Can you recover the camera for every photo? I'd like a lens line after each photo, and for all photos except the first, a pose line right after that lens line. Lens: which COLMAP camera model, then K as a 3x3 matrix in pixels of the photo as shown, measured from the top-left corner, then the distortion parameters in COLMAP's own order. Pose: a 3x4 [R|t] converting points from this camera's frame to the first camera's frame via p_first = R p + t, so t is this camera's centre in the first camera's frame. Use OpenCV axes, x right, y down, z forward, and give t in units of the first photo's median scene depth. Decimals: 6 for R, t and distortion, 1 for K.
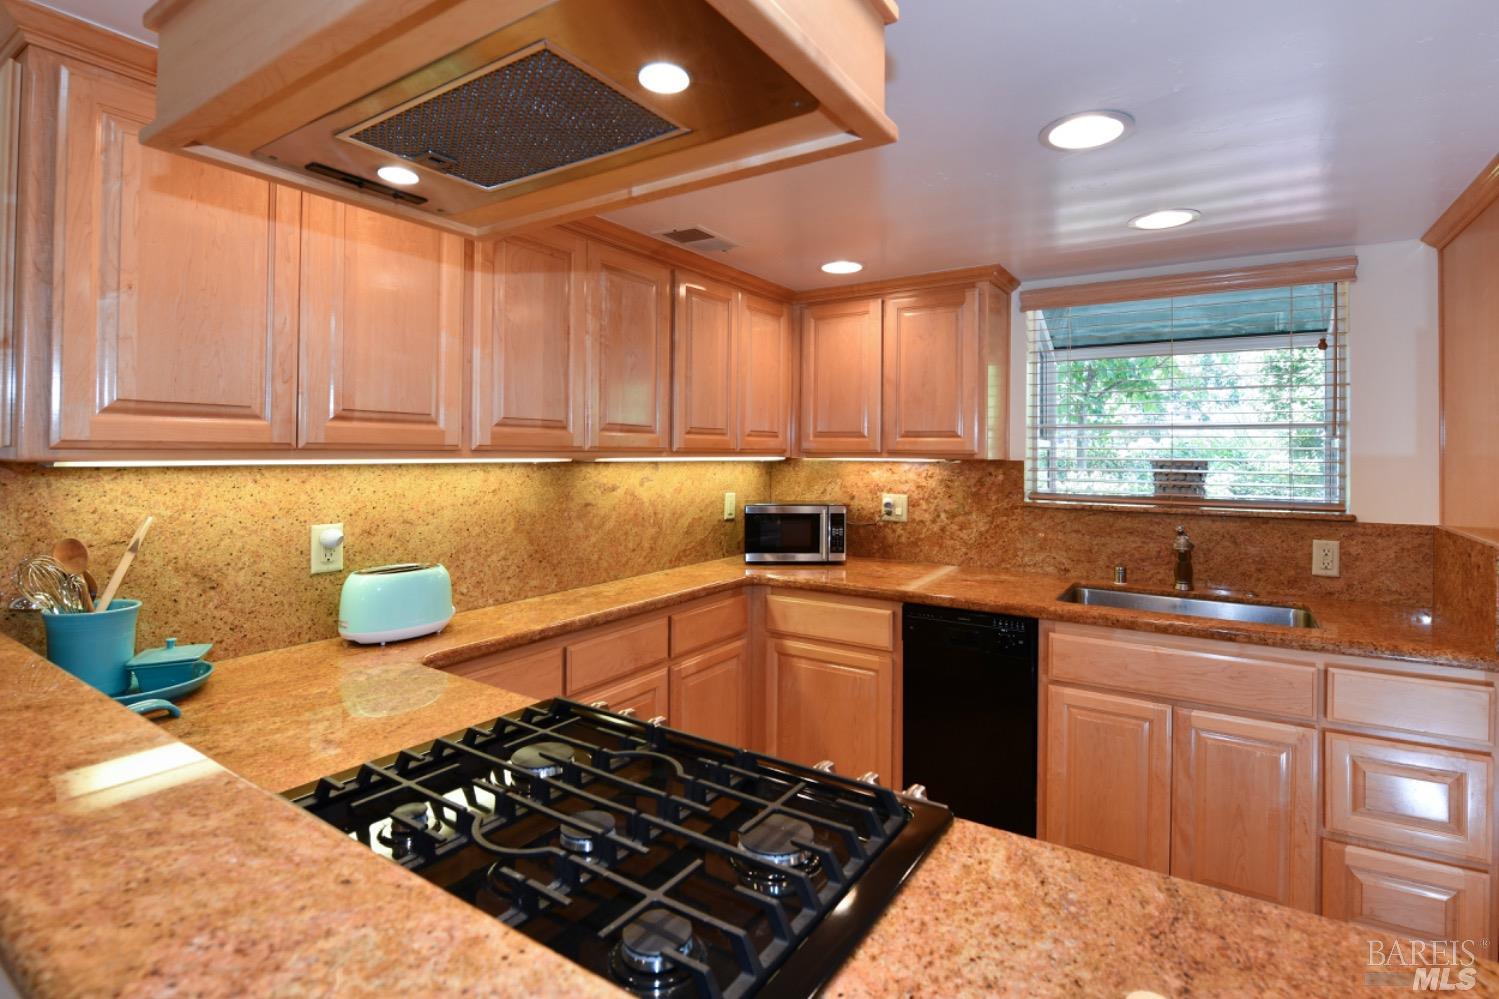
lens RADIAL K [[715.8, 0, 783.2], [0, 715.8, 448.7], [0, 0, 1]] dist [-0.018158, -0.001937]
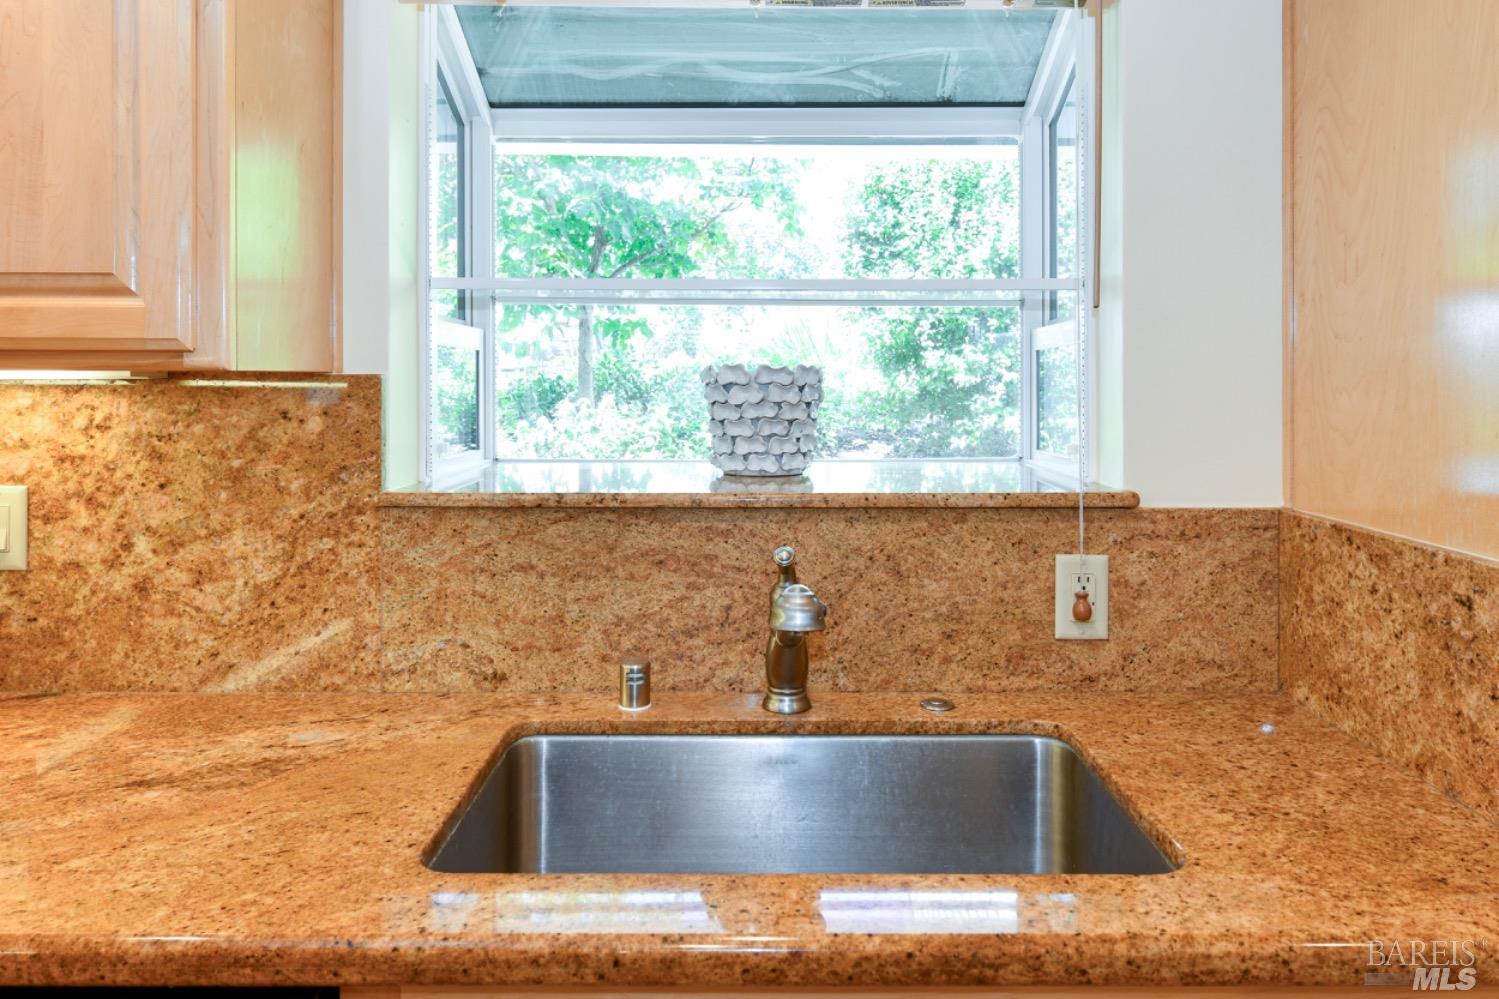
lens RADIAL K [[1017.2, 0, 757.6], [0, 1017.2, 380.6], [0, 0, 1]] dist [0.003469, 0.001075]
pose [[0.852853, -0.009203, 0.522070, 0.272573], [0.003637, 0.999925, 0.011685, 0.016918], [-0.522139, -0.008066, 0.852823, 0.557047]]
